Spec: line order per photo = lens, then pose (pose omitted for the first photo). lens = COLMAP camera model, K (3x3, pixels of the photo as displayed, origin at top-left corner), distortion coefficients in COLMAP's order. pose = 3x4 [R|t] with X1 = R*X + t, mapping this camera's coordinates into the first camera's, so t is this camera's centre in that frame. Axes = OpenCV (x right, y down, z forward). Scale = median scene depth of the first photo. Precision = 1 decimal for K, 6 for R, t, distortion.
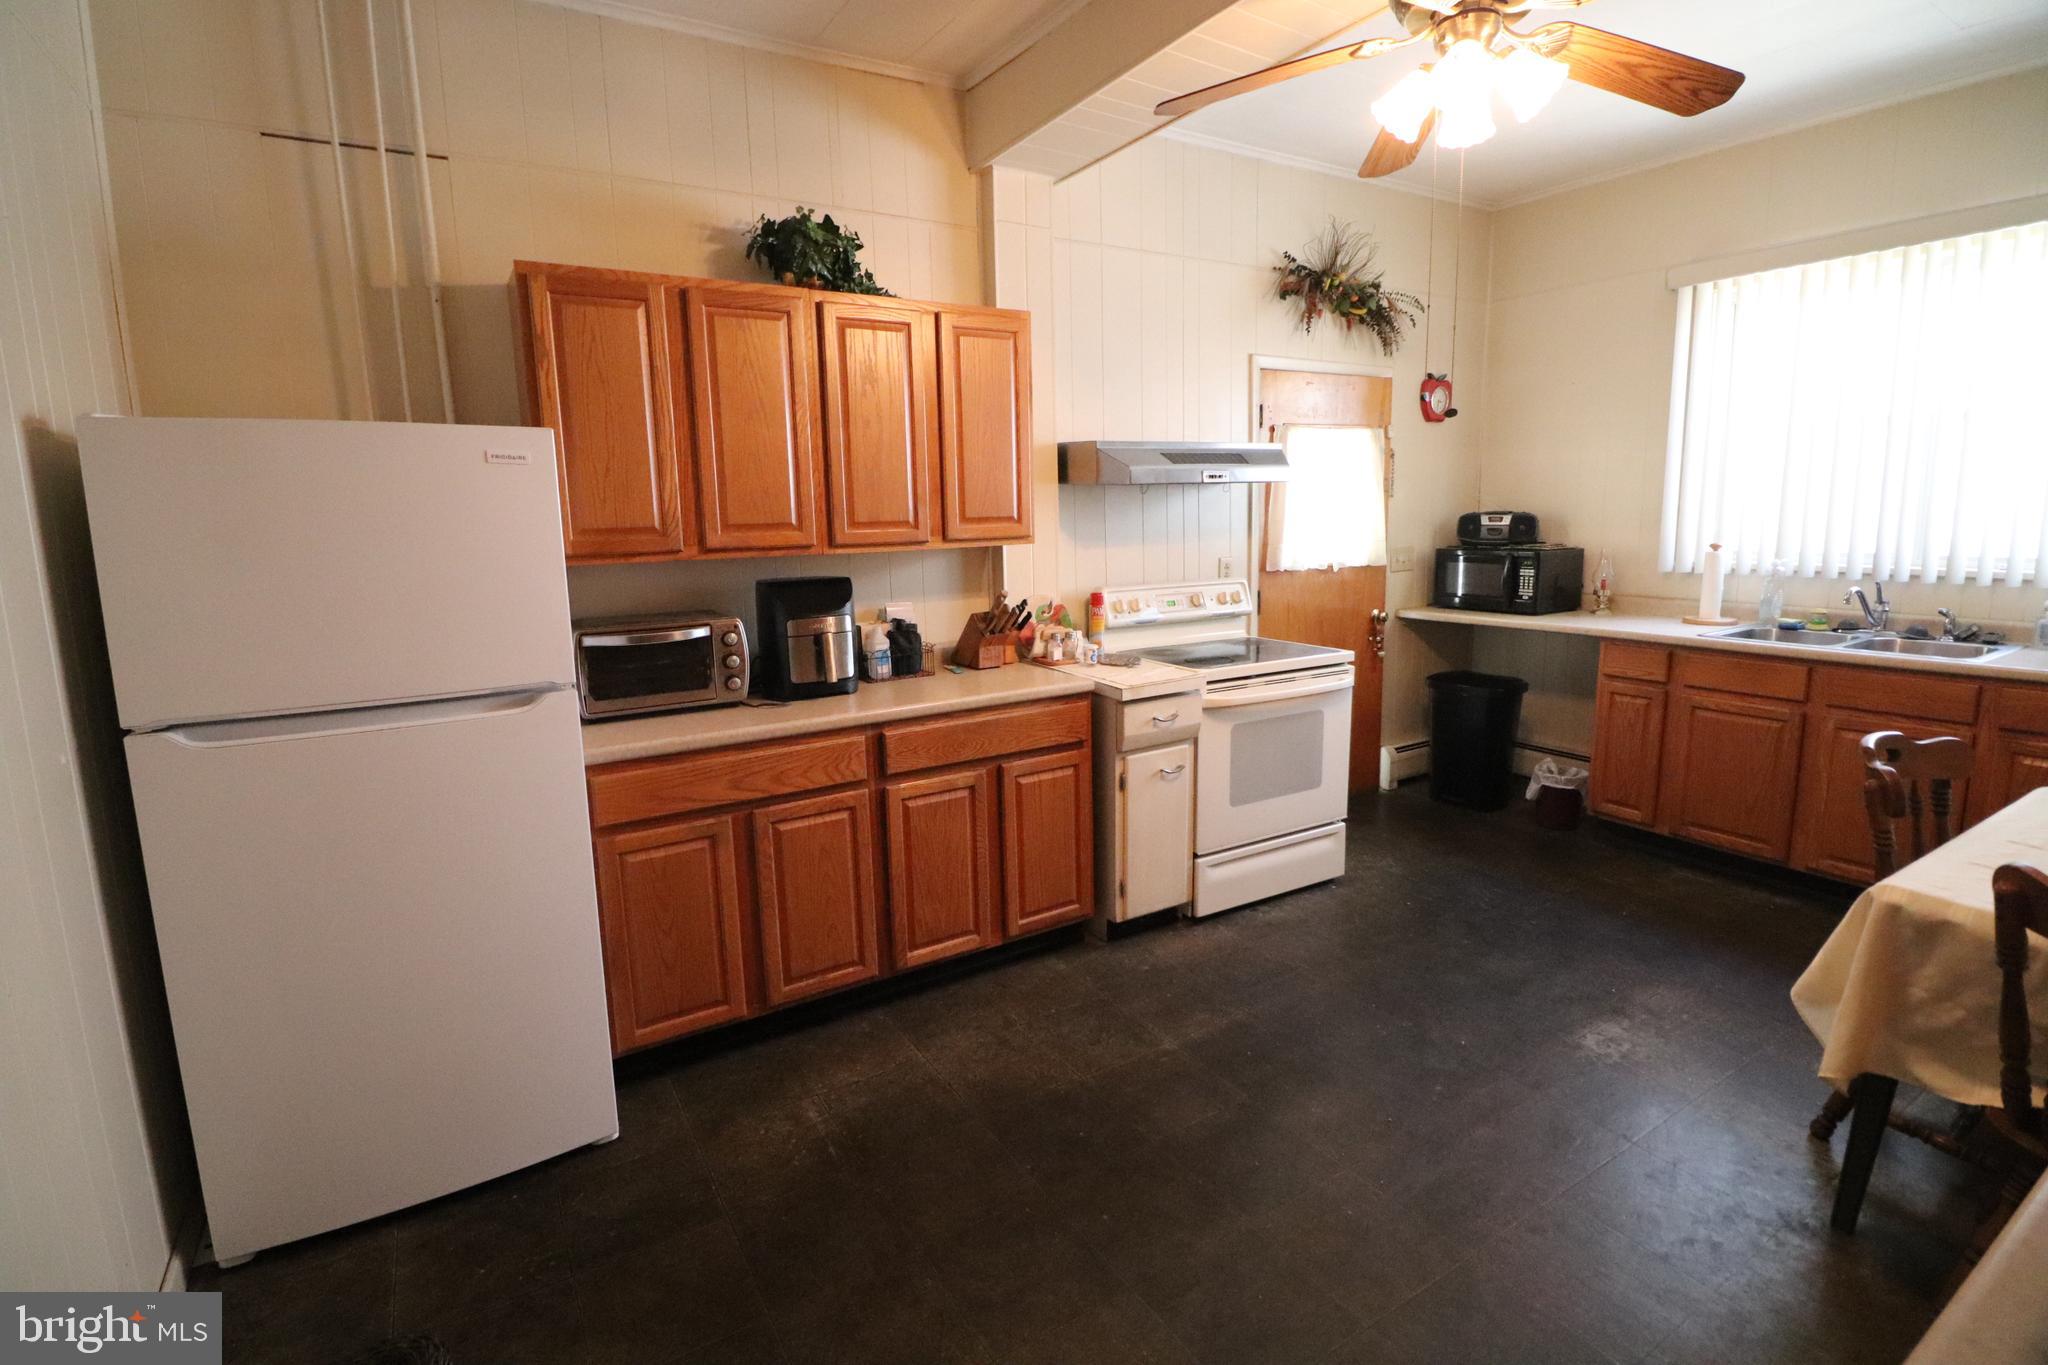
lens RADIAL K [[948.6, 0, 1017.9], [0, 948.6, 666.5], [0, 0, 1]] dist [-0.003138, -0.011111]
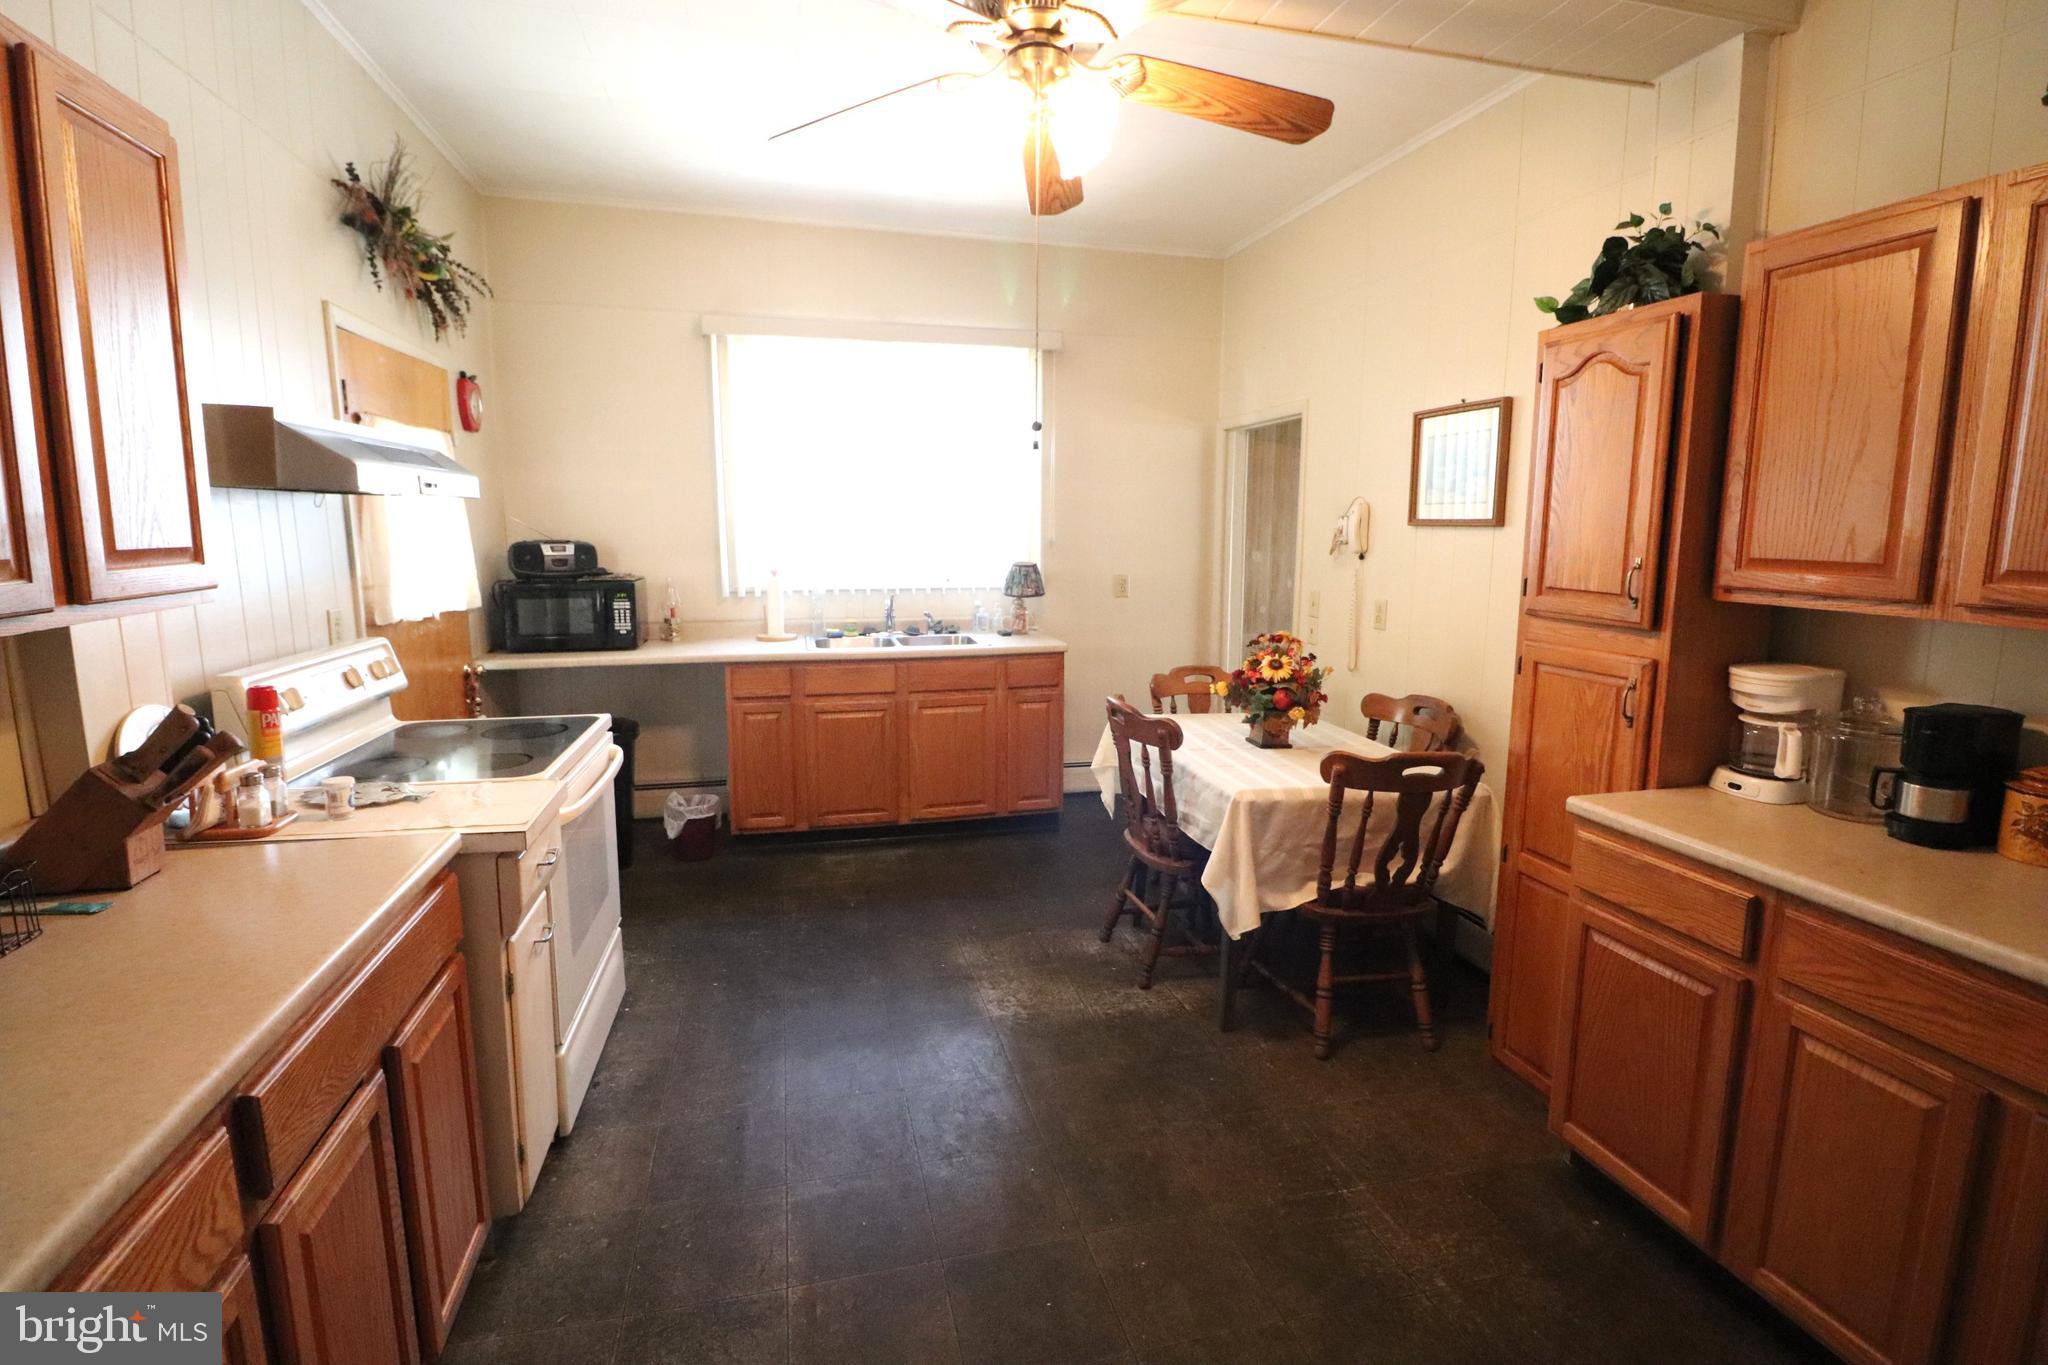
lens RADIAL K [[948.6, 0, 1020.0], [0, 948.6, 666.4], [0, 0, 1]] dist [-0.003138, -0.011111]
pose [[0.295752, -0.118985, 0.947825, -0.284479], [0.145266, 0.986275, 0.078484, -0.065080], [-0.944155, 0.114475, 0.308978, 0.399987]]
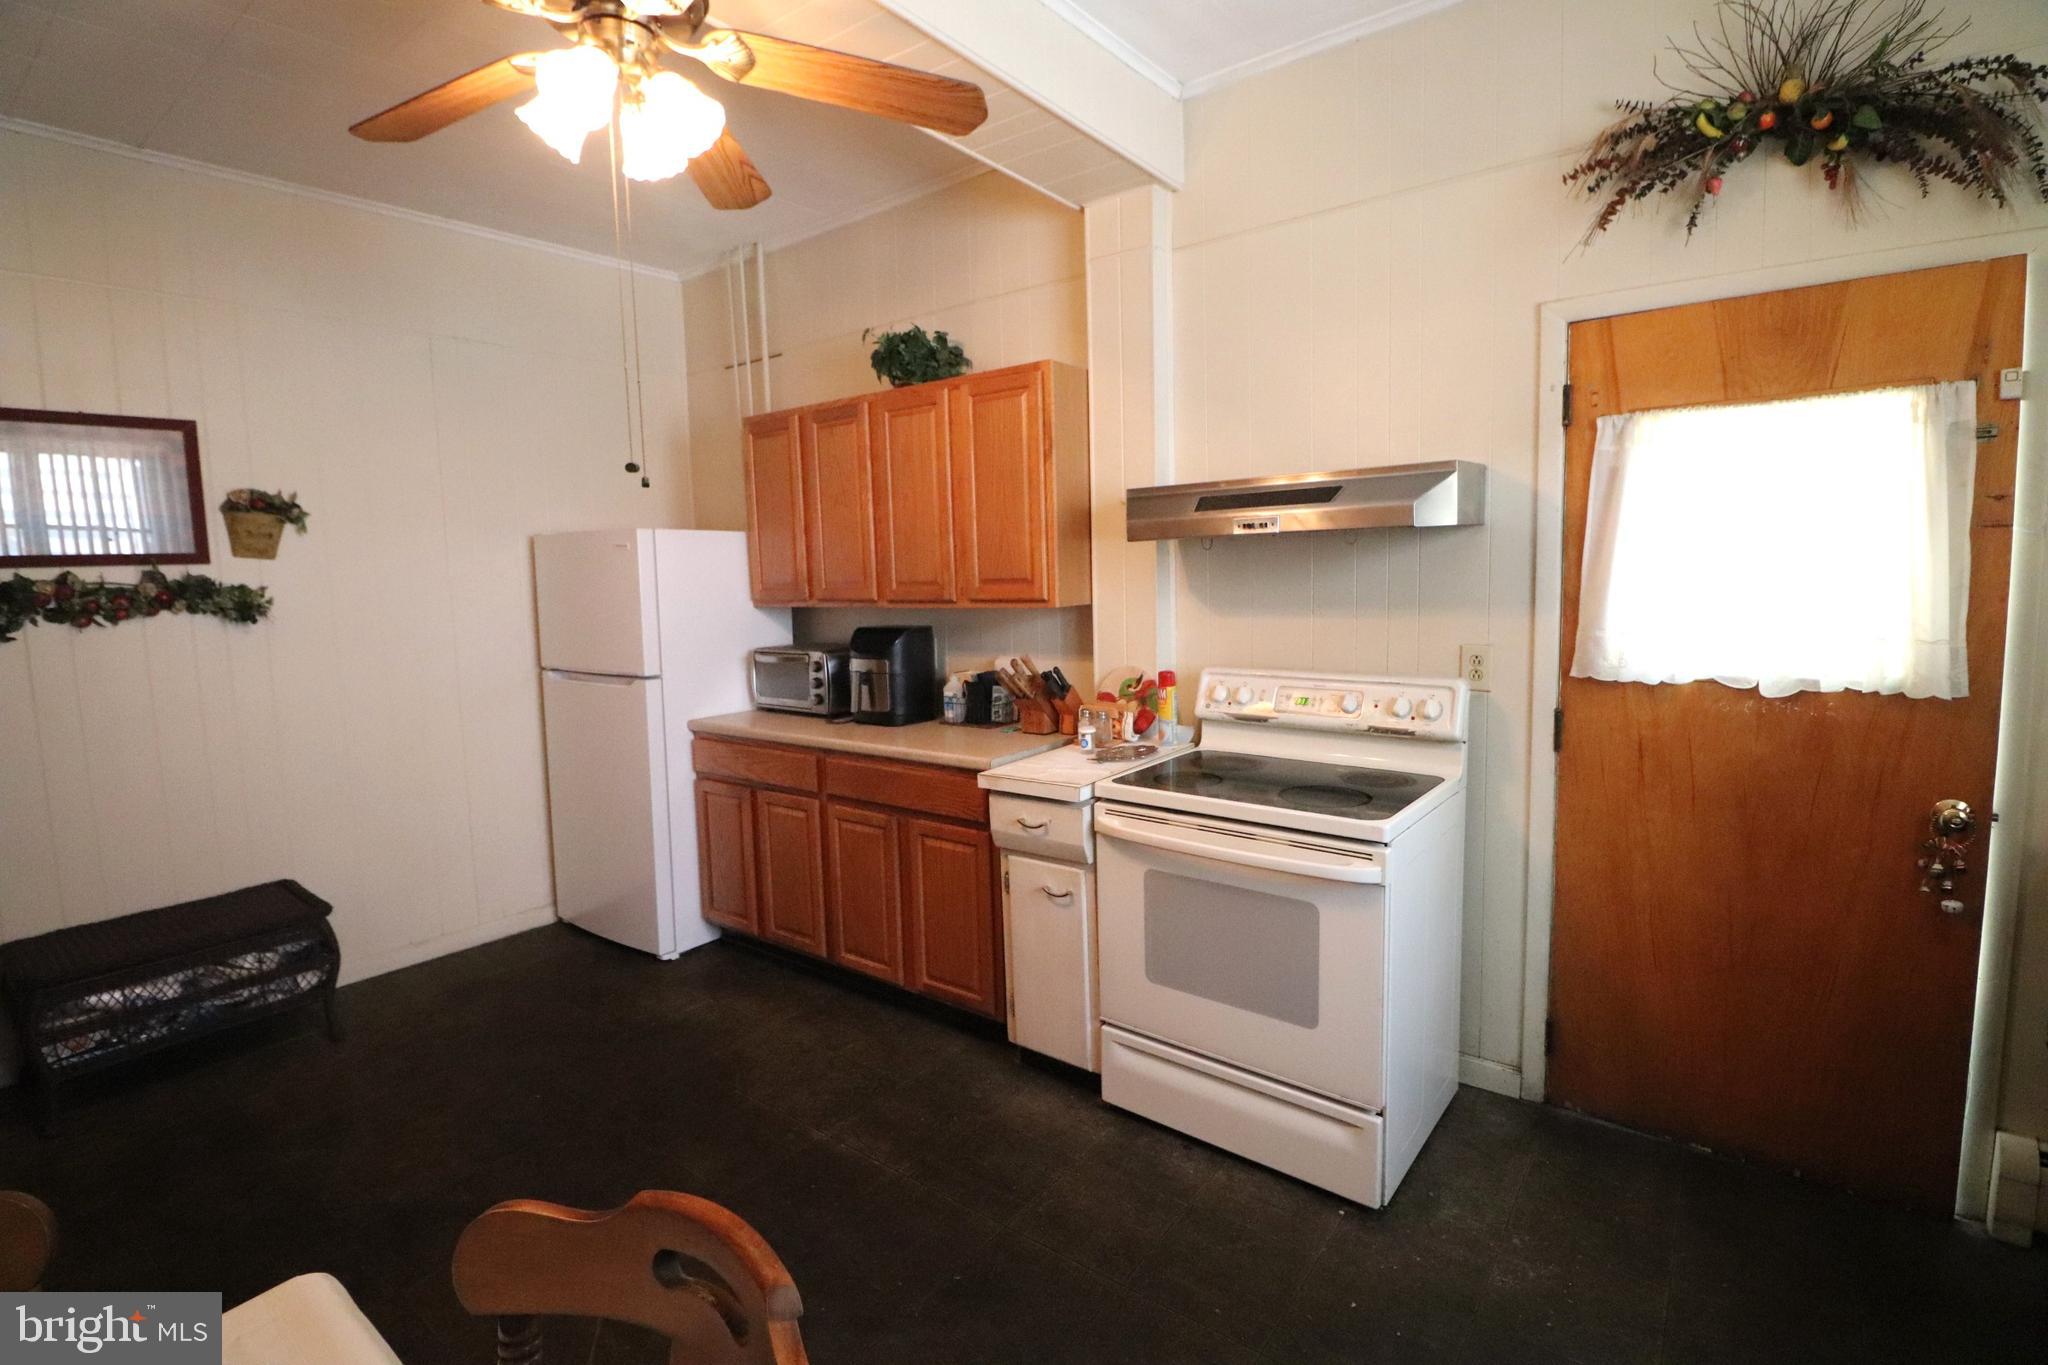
lens RADIAL K [[948.6, 0, 1020.2], [0, 948.6, 667.1], [0, 0, 1]] dist [-0.003138, -0.011111]
pose [[0.363035, 0.111337, -0.925100, 0.751501], [-0.133809, 0.988774, 0.066490, -0.112655], [0.922118, 0.099649, 0.373857, 0.550156]]
